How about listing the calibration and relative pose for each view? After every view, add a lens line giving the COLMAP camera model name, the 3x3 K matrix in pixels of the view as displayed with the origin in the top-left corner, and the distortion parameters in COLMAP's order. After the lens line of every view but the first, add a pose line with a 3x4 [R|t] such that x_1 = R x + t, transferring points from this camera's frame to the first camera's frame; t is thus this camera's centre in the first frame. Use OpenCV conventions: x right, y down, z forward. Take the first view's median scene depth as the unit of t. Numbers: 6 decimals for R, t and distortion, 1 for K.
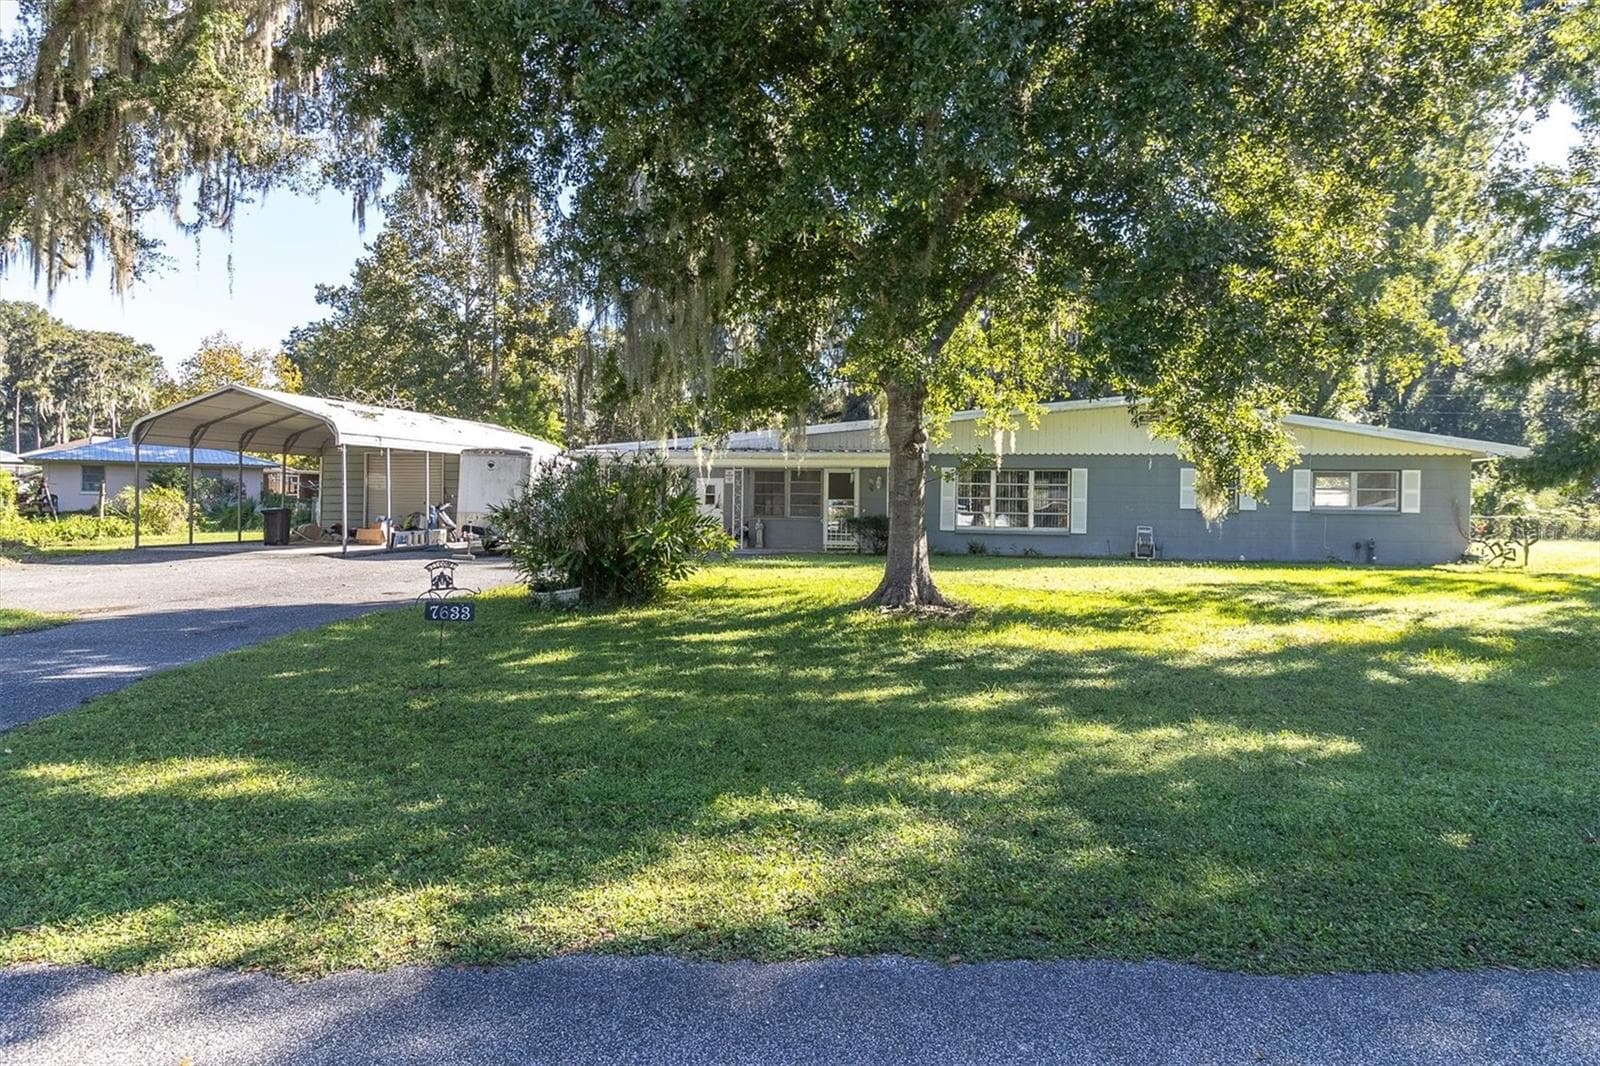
lens RADIAL K [[922.2, 0, 783.0], [0, 922.2, 502.5], [0, 0, 1]] dist [-0.003779, 0.000623]
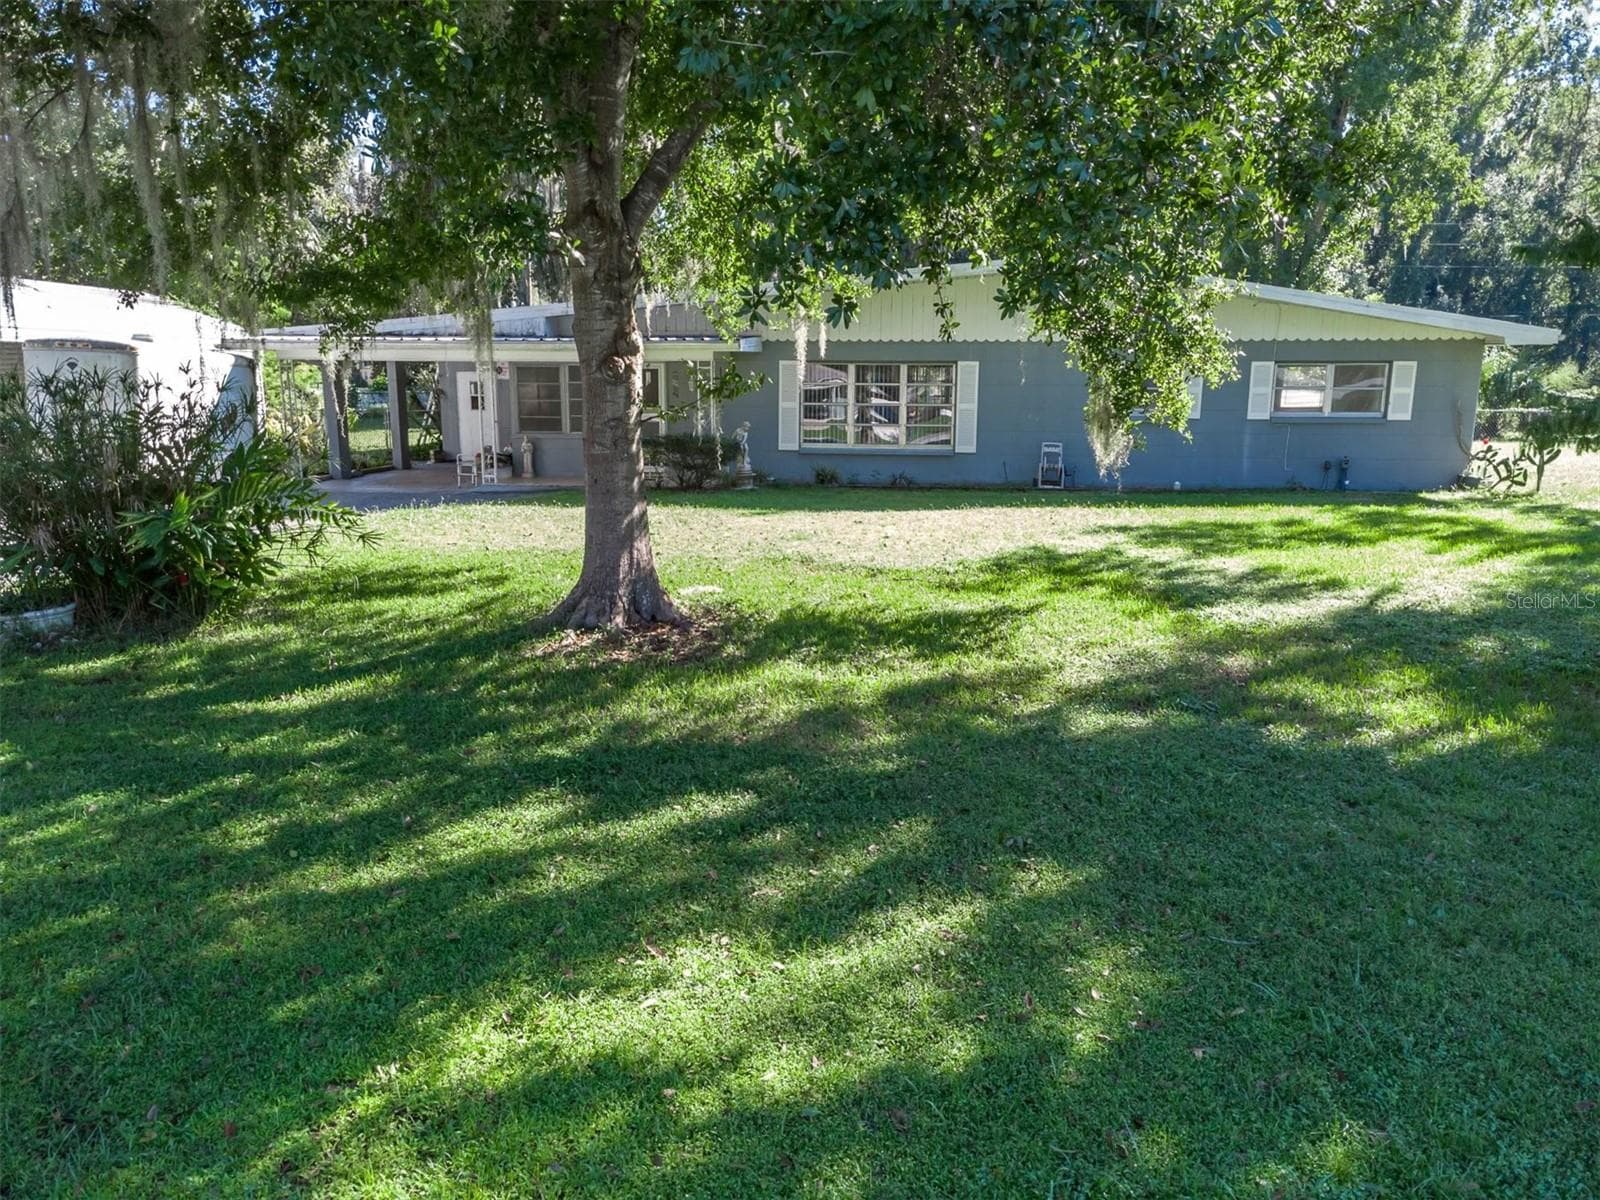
lens RADIAL K [[1128.6, 0, 791.9], [0, 1128.6, 603.7], [0, 0, 1]] dist [0.019859, -0.014953]
pose [[0.993906, -0.031475, 0.105646, 0.101379], [0.010356, 0.980794, 0.194774, -0.028729], [-0.109748, -0.192493, 0.975142, 0.144517]]
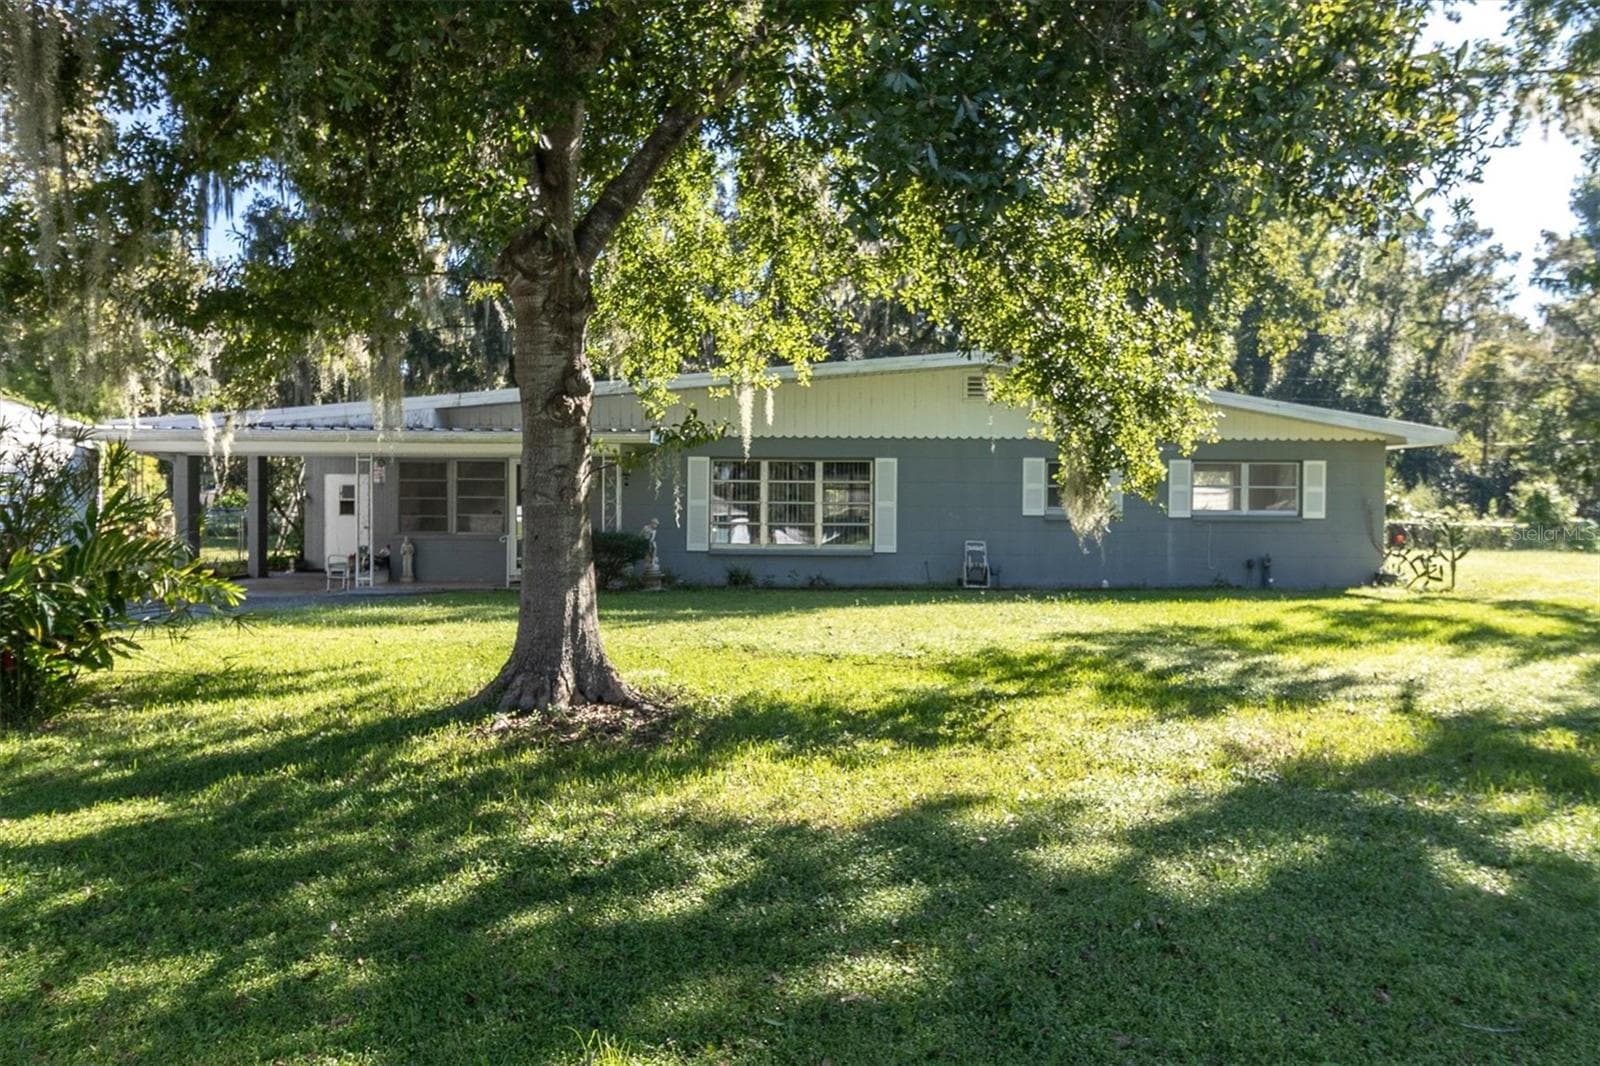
lens RADIAL K [[1170.7, 0, 801.5], [0, 1170.7, 524.1], [0, 0, 1]] dist [-0.001740, -0.009861]
pose [[0.973862, -0.010441, 0.226901, 0.071384], [0.007611, 0.999882, 0.013343, 0.000139], [-0.227014, -0.011267, 0.973826, 0.189983]]
